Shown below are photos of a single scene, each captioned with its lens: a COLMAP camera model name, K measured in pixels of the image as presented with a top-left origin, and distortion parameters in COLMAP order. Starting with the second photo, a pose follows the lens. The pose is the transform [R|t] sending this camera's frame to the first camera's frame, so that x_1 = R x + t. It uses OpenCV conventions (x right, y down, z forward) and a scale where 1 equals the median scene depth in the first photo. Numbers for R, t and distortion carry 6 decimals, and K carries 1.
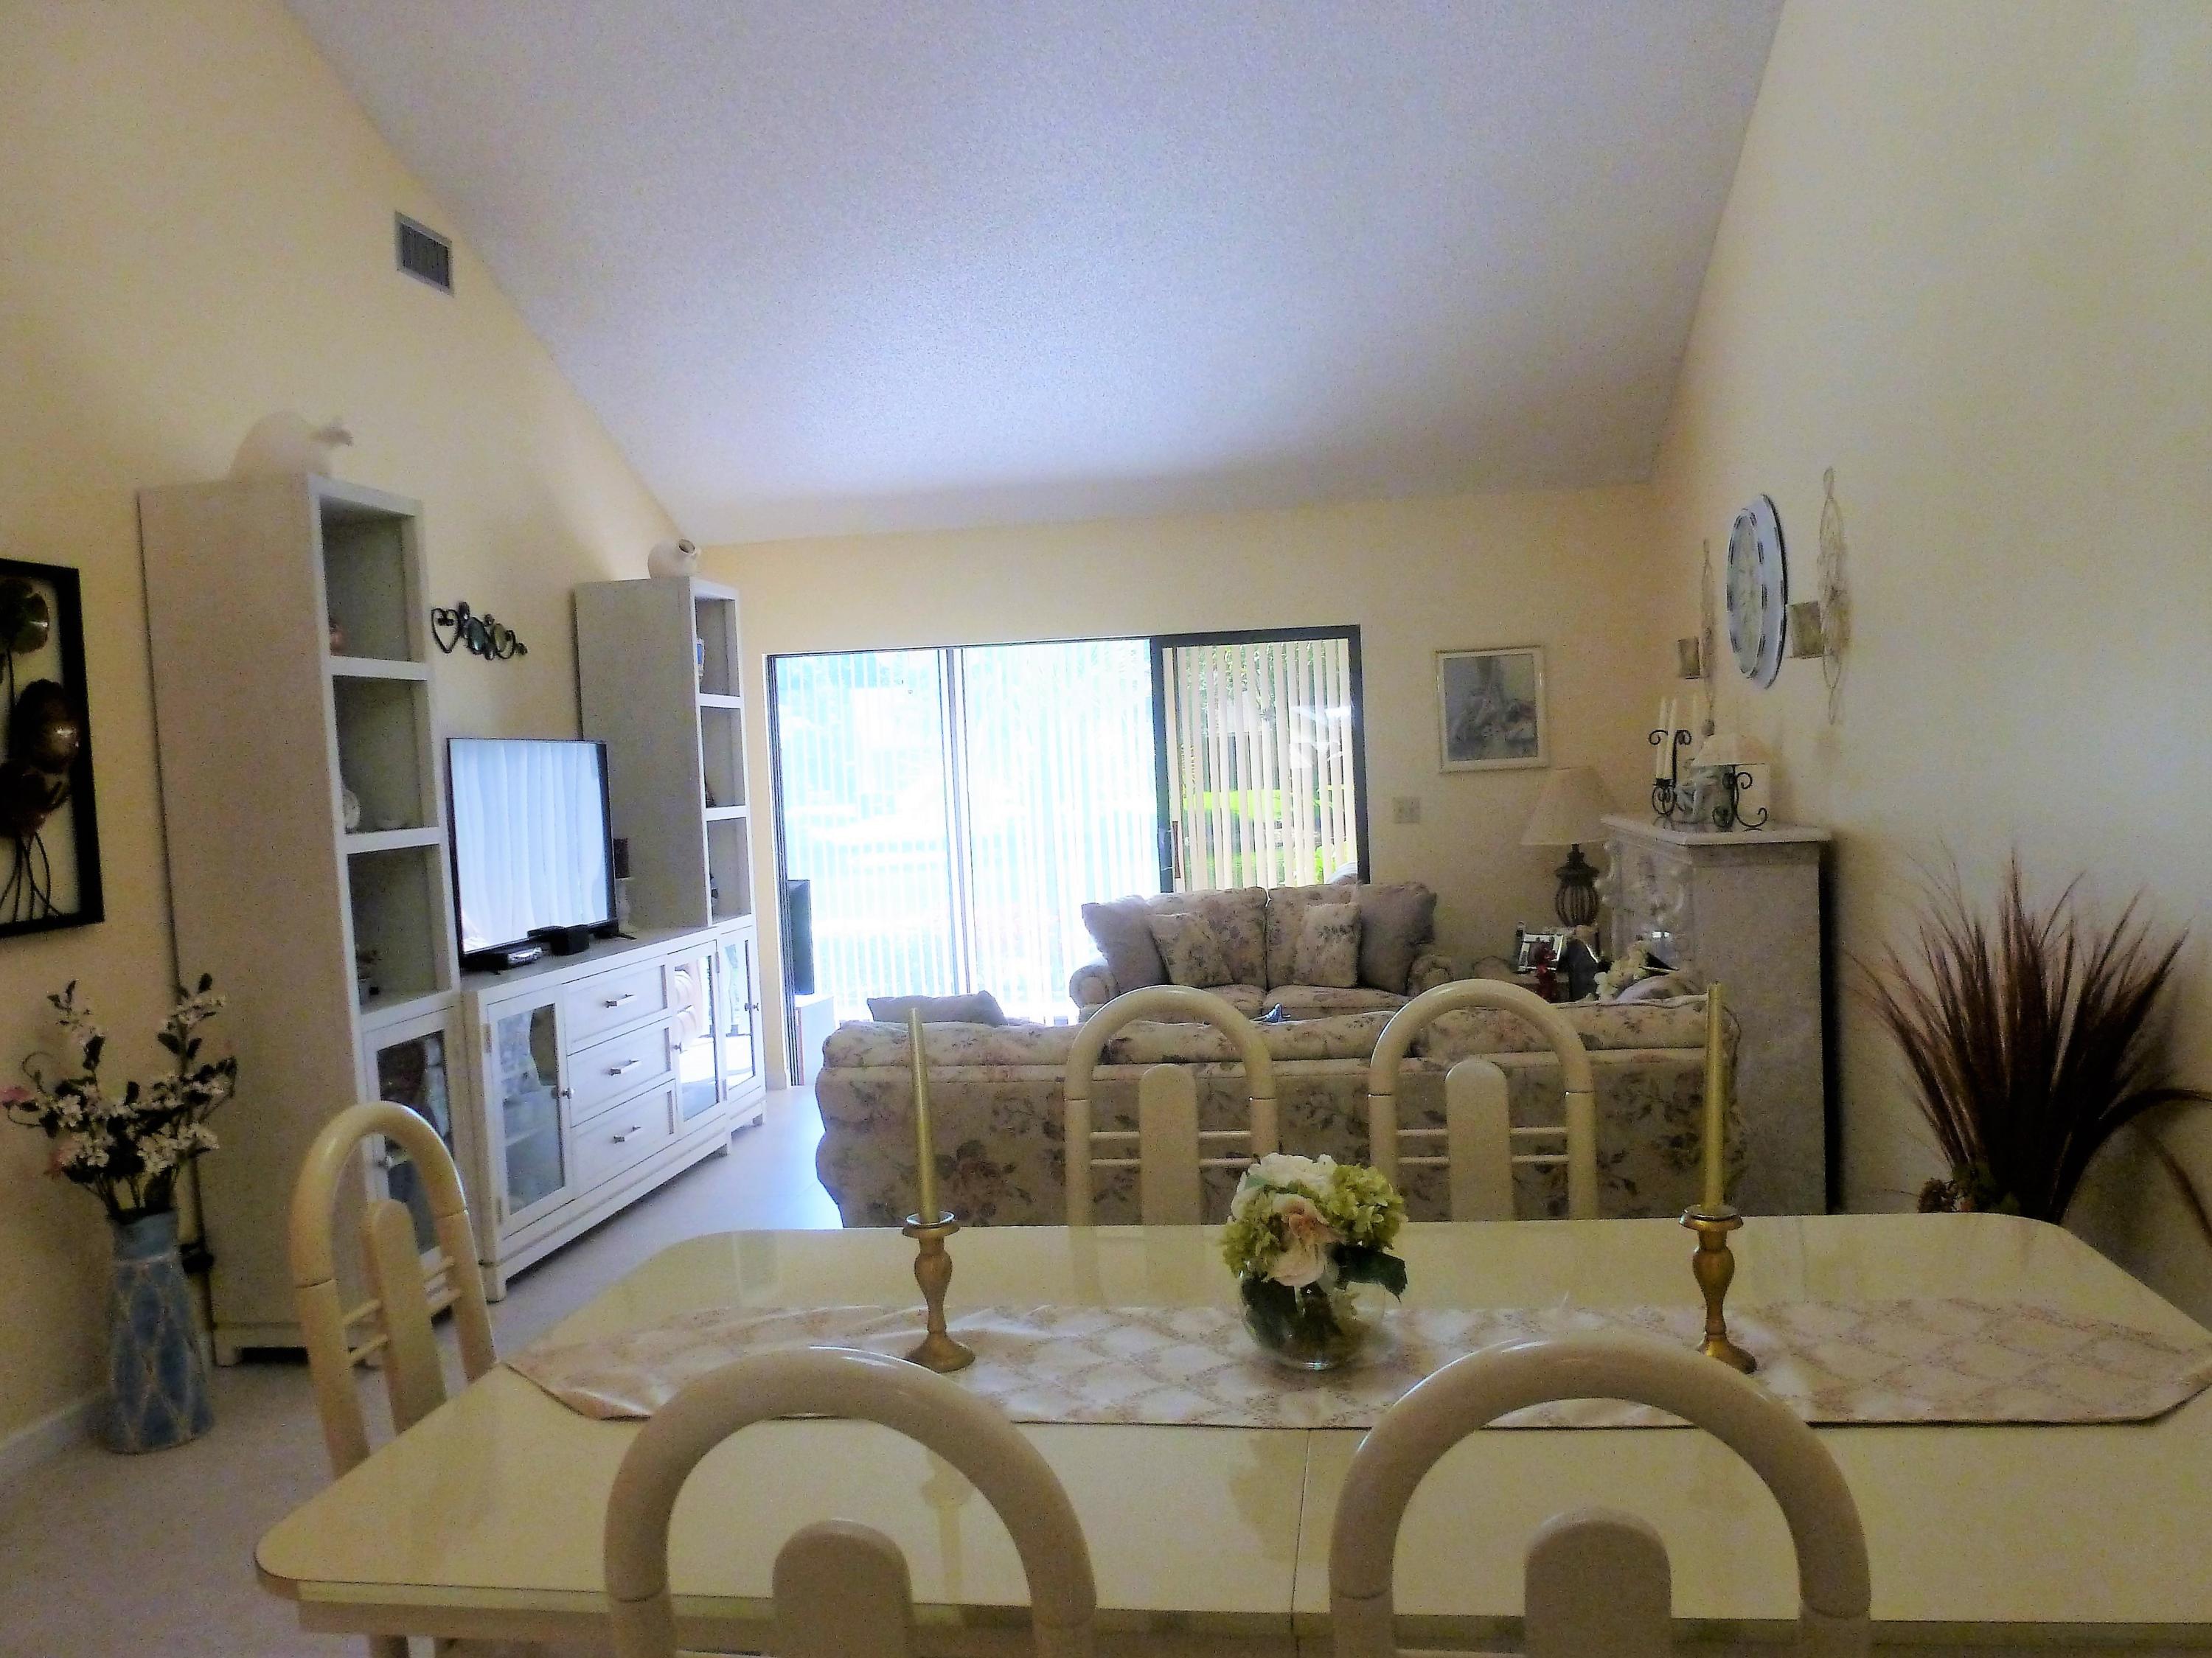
lens RADIAL K [[1634.9, 0, 1107.5], [0, 1634.9, 829.2], [0, 0, 1]] dist [-0.036763, -0.003388]
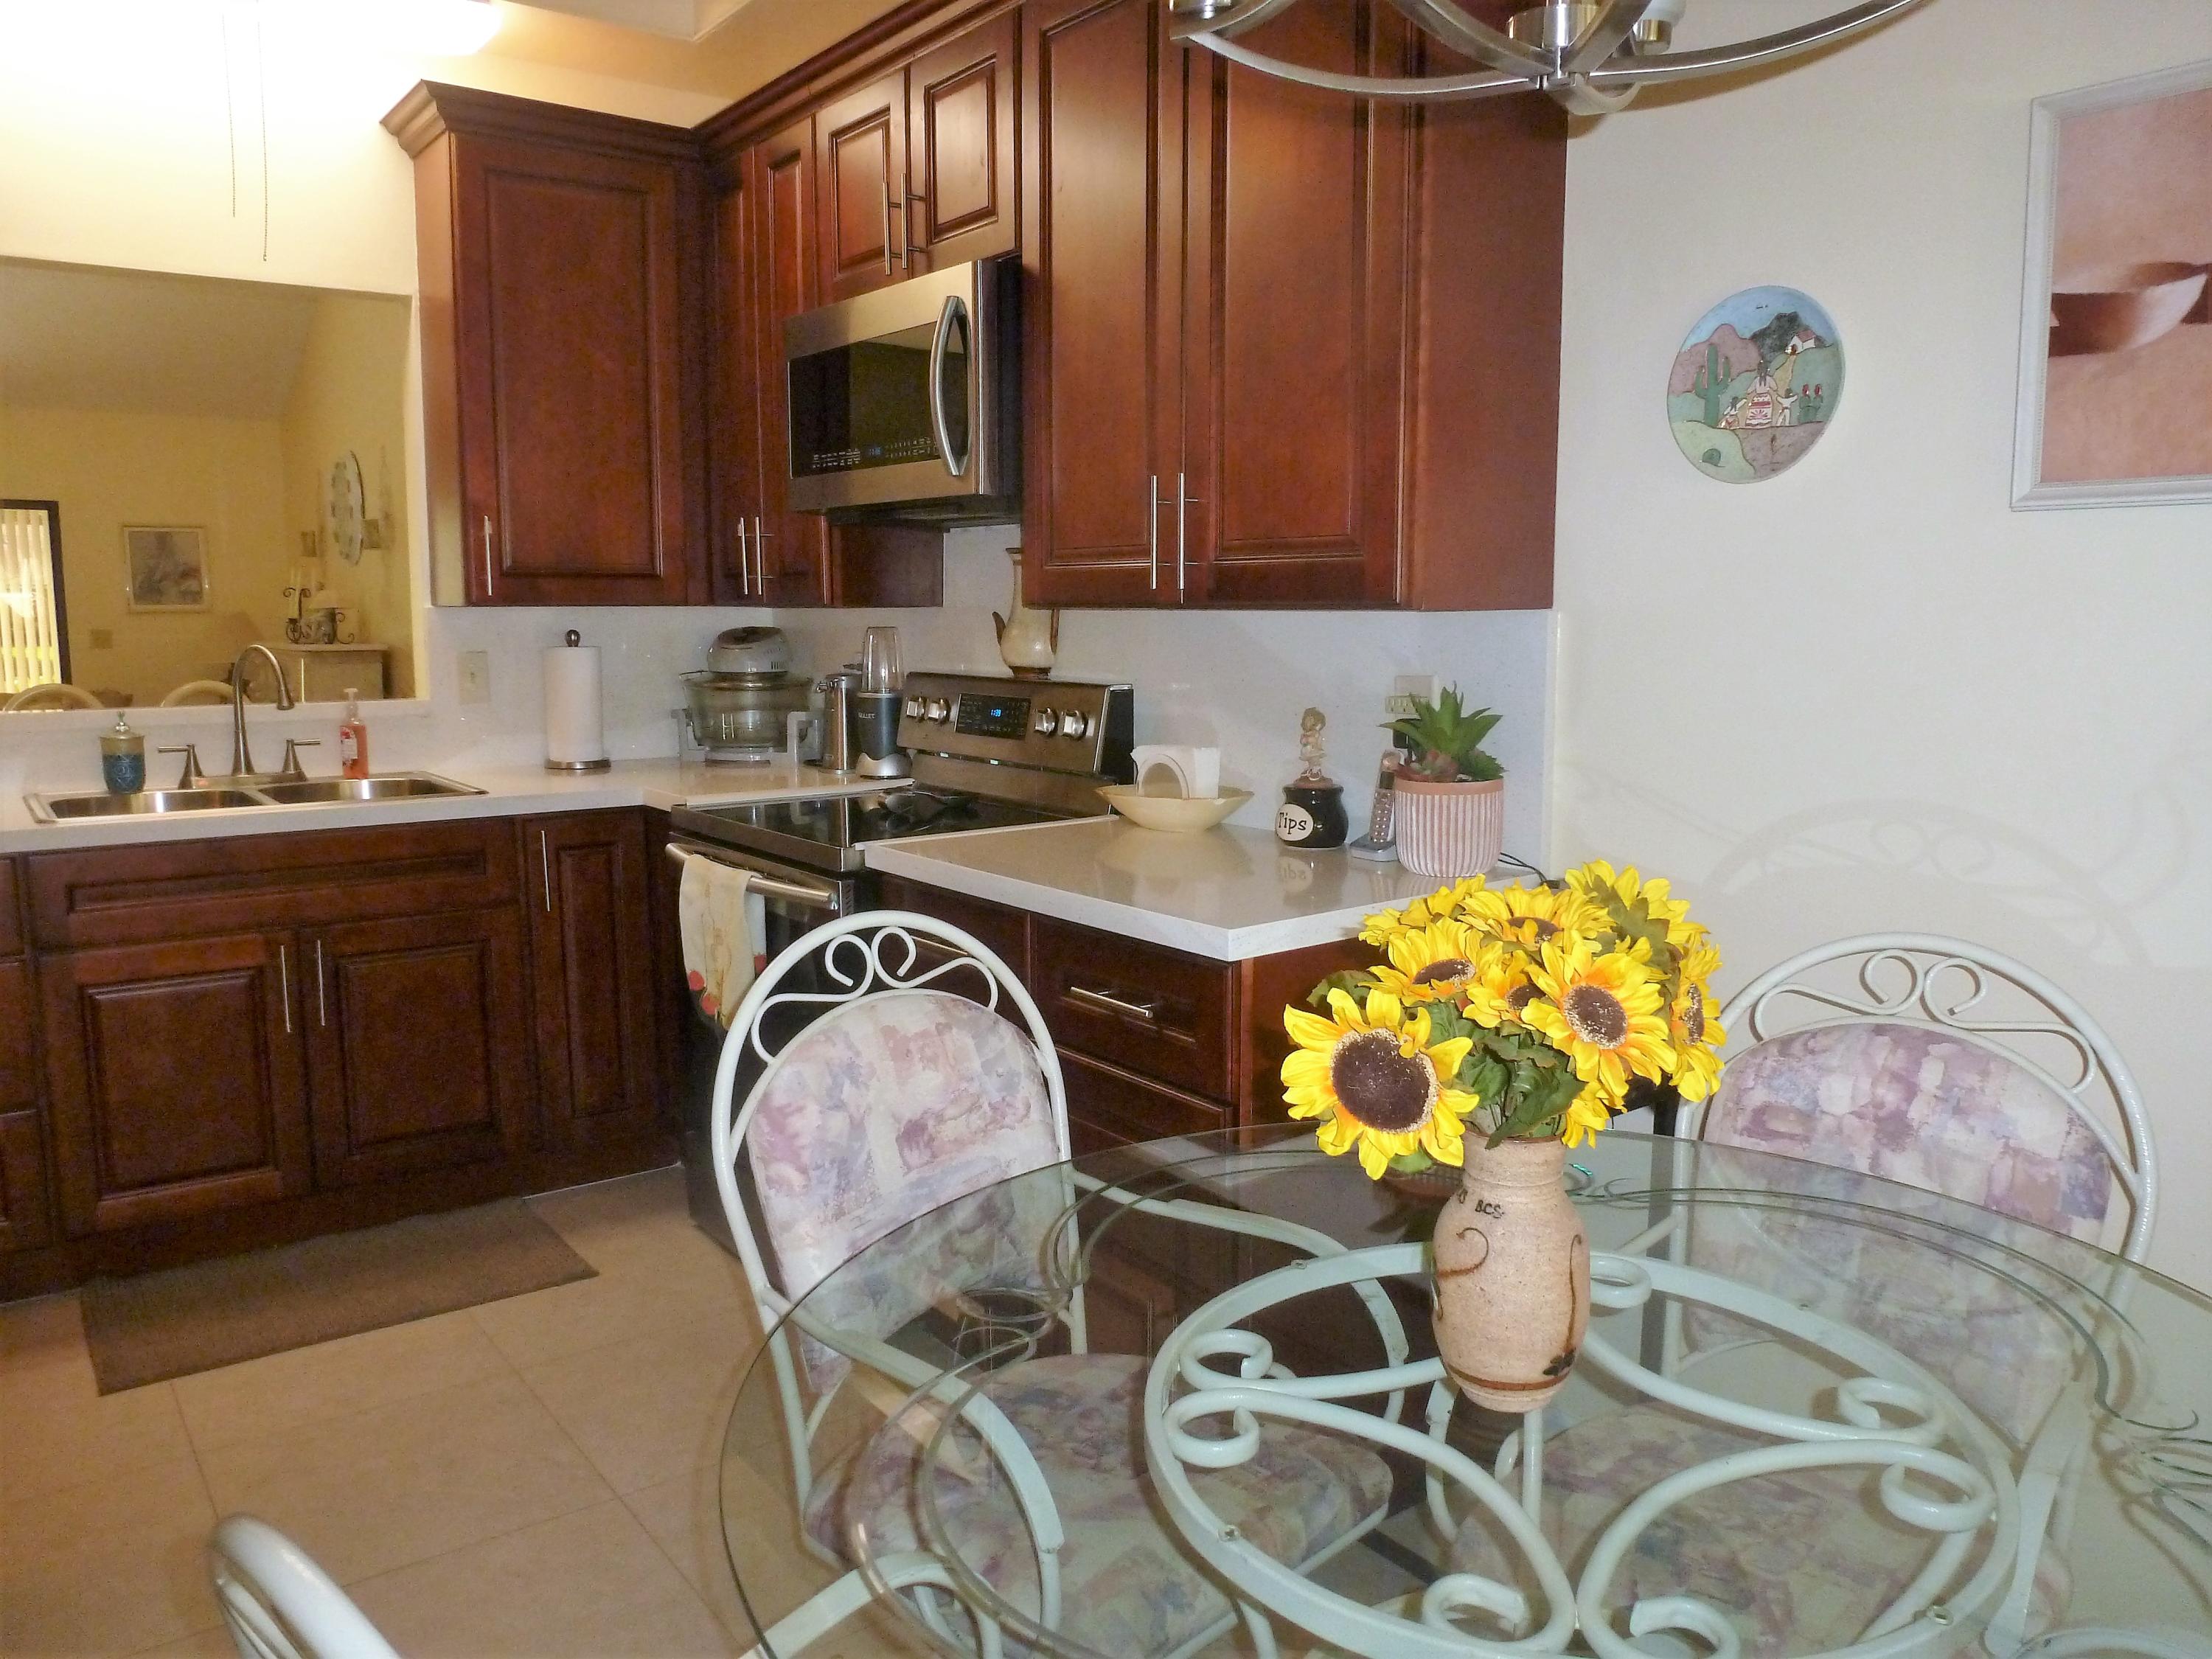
lens RADIAL K [[1635.0, 0, 1106.4], [0, 1635.0, 825.7], [0, 0, 1]] dist [-0.036763, -0.003388]
pose [[0.702512, -0.042757, 0.710387, -0.237686], [-0.004786, 0.997887, 0.064795, 0.065668], [-0.711656, -0.048919, 0.700823, -0.699168]]
